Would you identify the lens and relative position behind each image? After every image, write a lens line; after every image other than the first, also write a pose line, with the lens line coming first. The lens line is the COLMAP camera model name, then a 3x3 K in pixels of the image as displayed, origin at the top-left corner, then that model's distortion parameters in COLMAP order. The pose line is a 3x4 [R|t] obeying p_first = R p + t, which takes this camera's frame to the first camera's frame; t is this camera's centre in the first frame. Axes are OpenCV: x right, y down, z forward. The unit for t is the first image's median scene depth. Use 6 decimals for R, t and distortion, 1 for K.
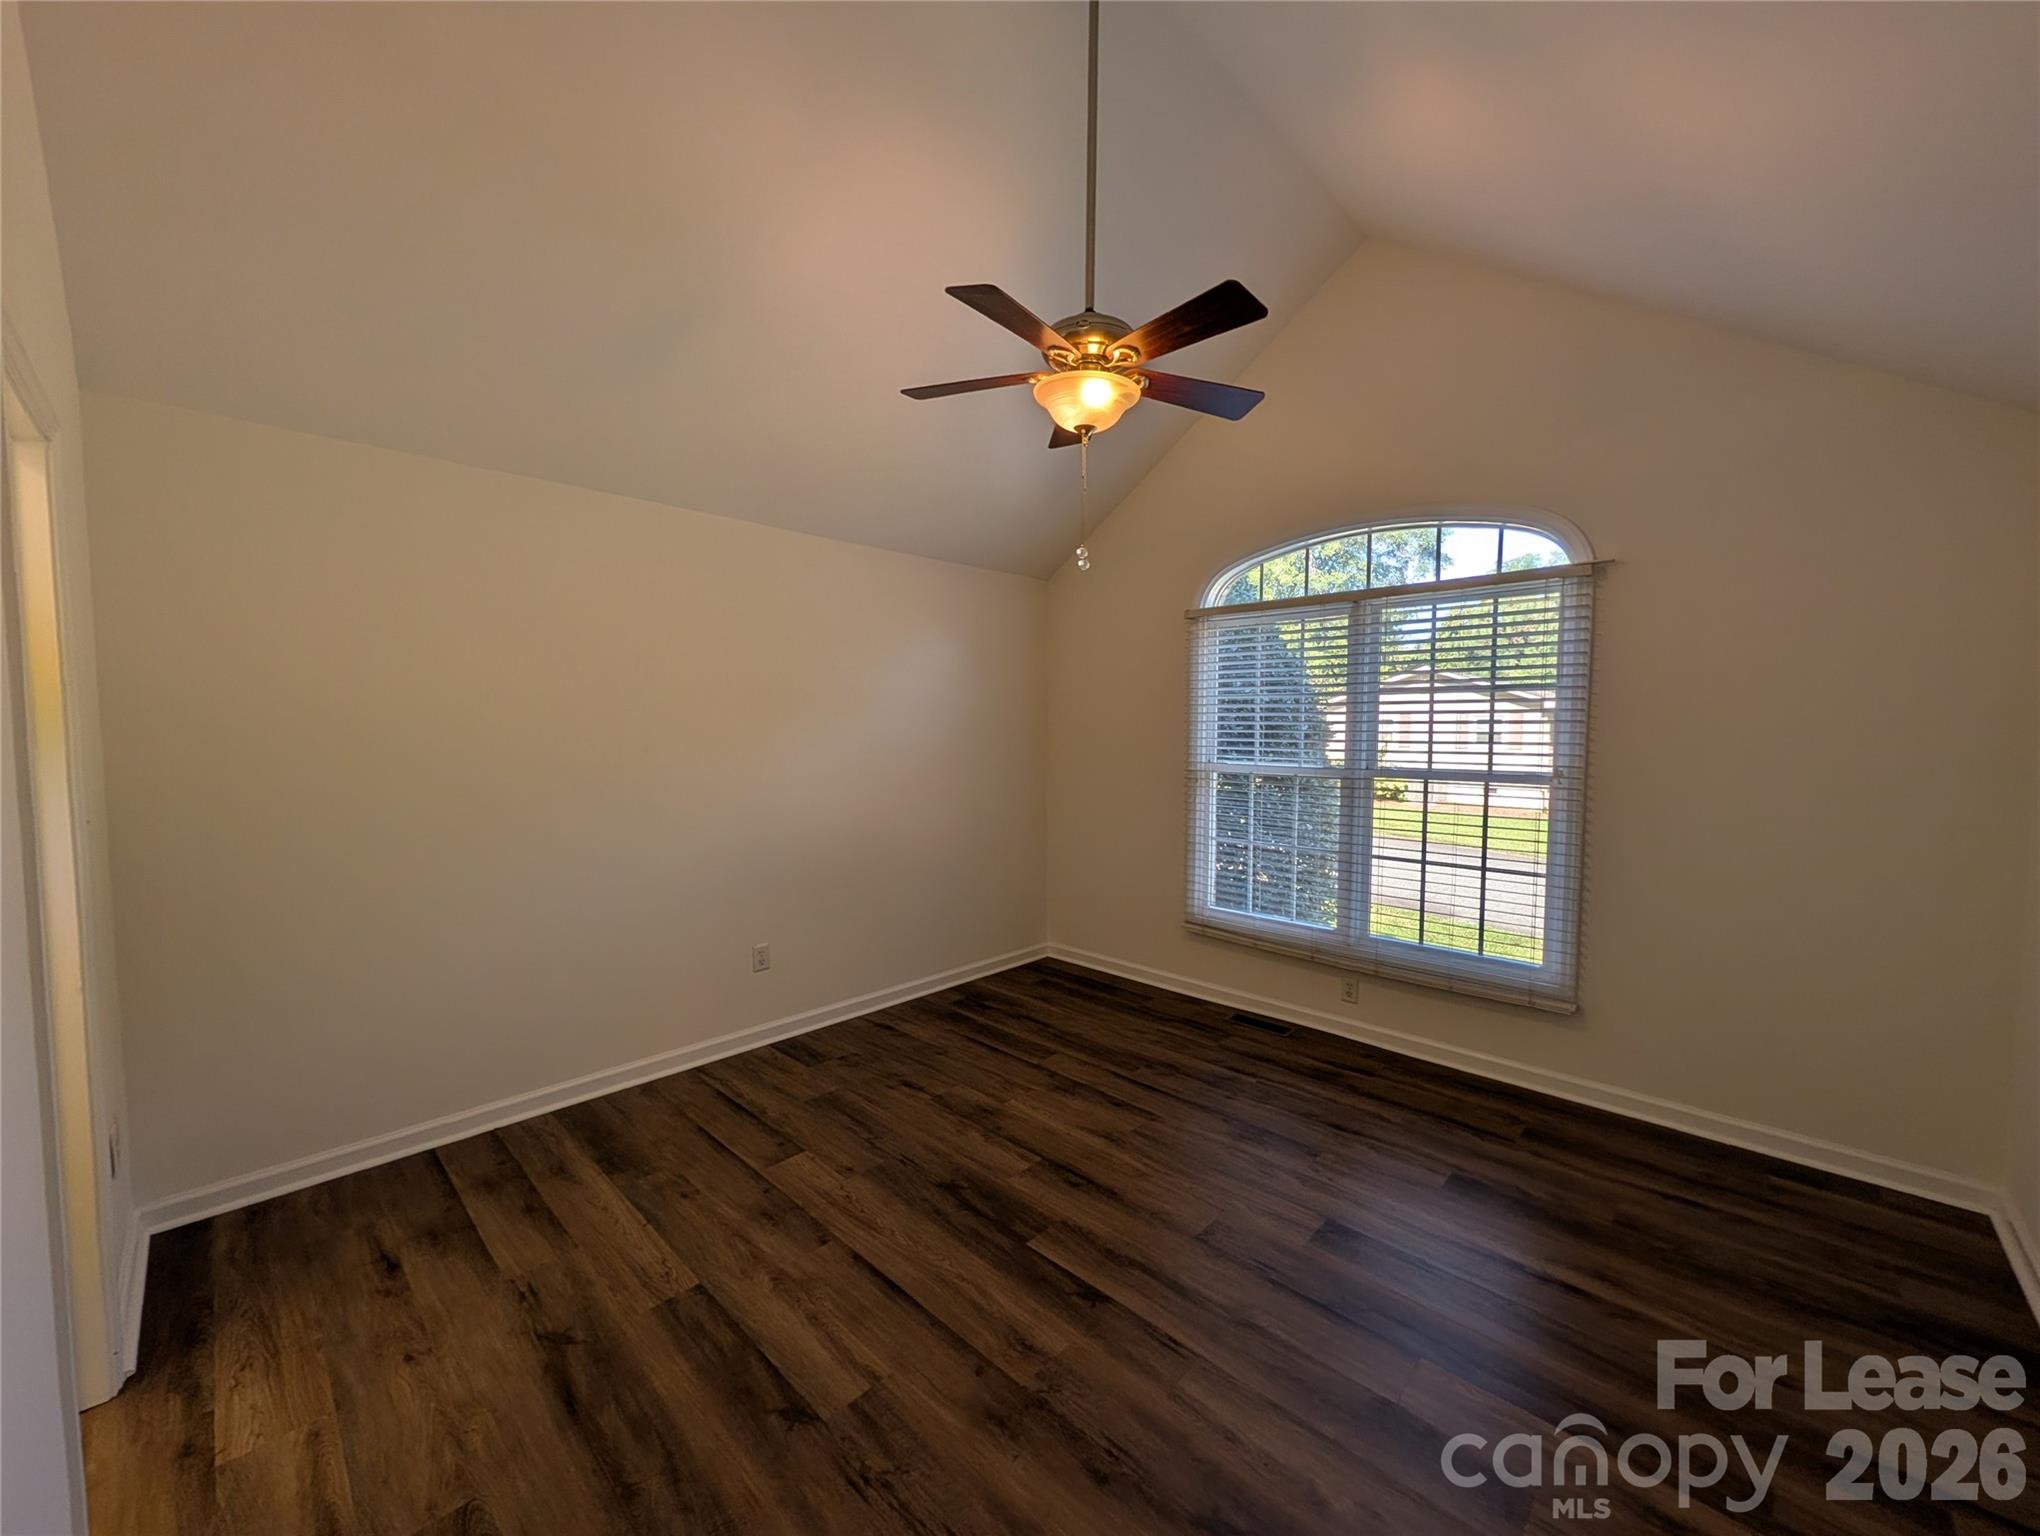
lens RADIAL K [[781.1, 0, 1020.0], [0, 781.1, 768.0], [0, 0, 1]] dist [0.000614, 0.000075]
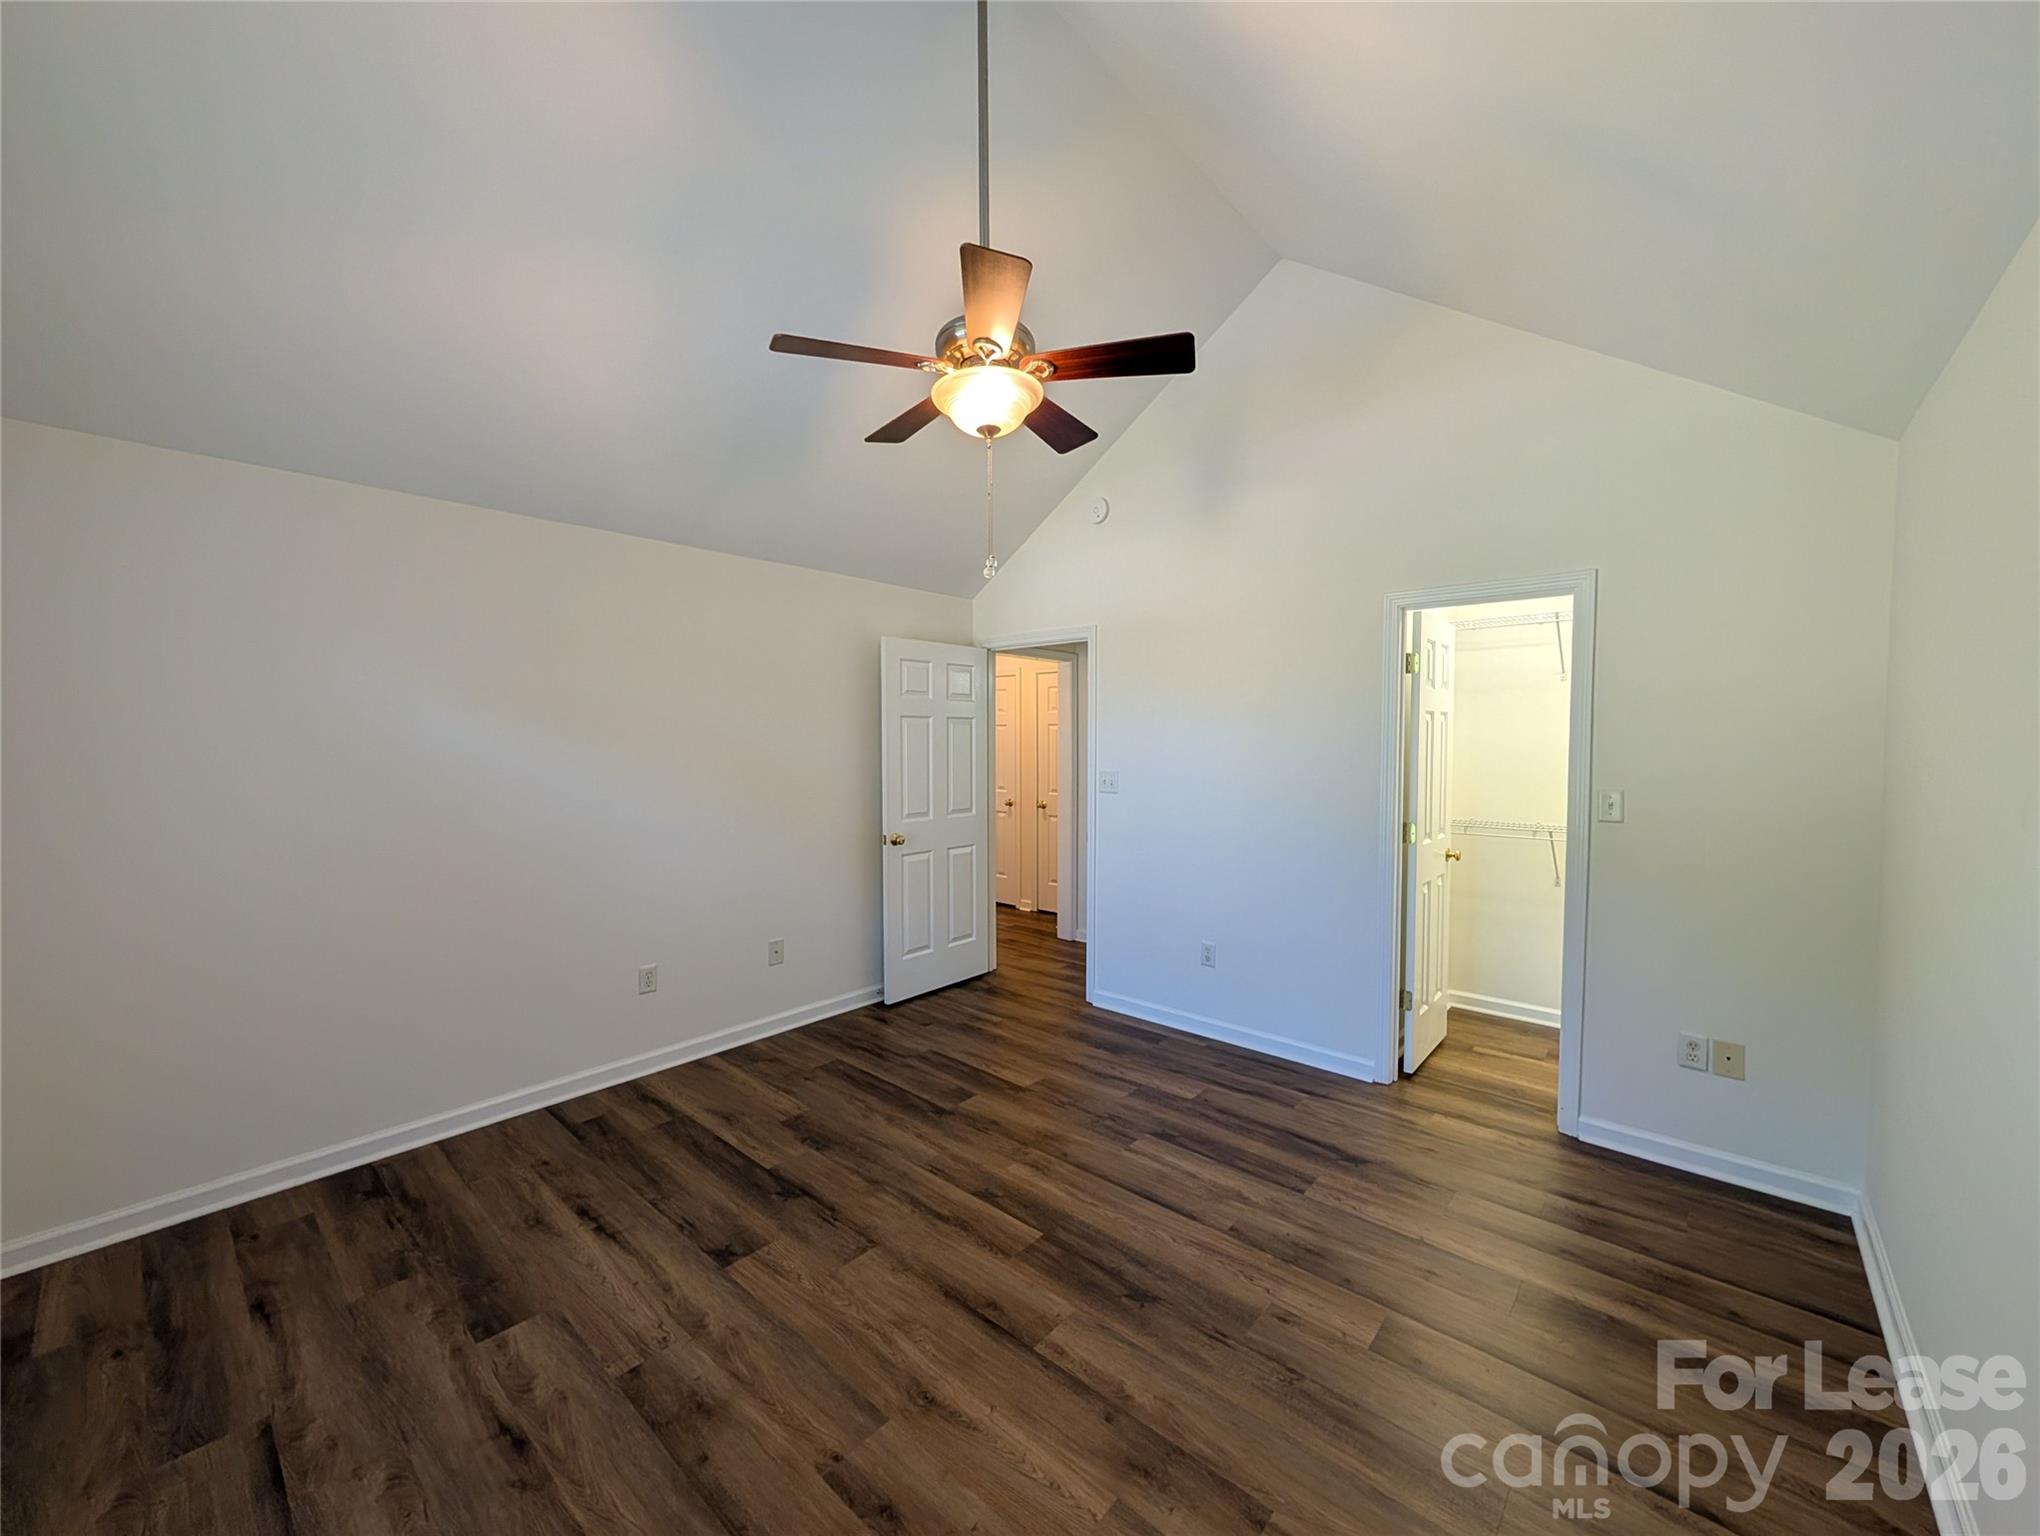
lens RADIAL K [[781.1, 0, 1020.0], [0, 781.1, 768.0], [0, 0, 1]] dist [0.000614, 0.000075]
pose [[-0.998909, -0.003618, -0.046557, 0.090044], [-0.007895, 0.995726, 0.092019, -0.113238], [0.046025, 0.092286, -0.994668, 1.983560]]
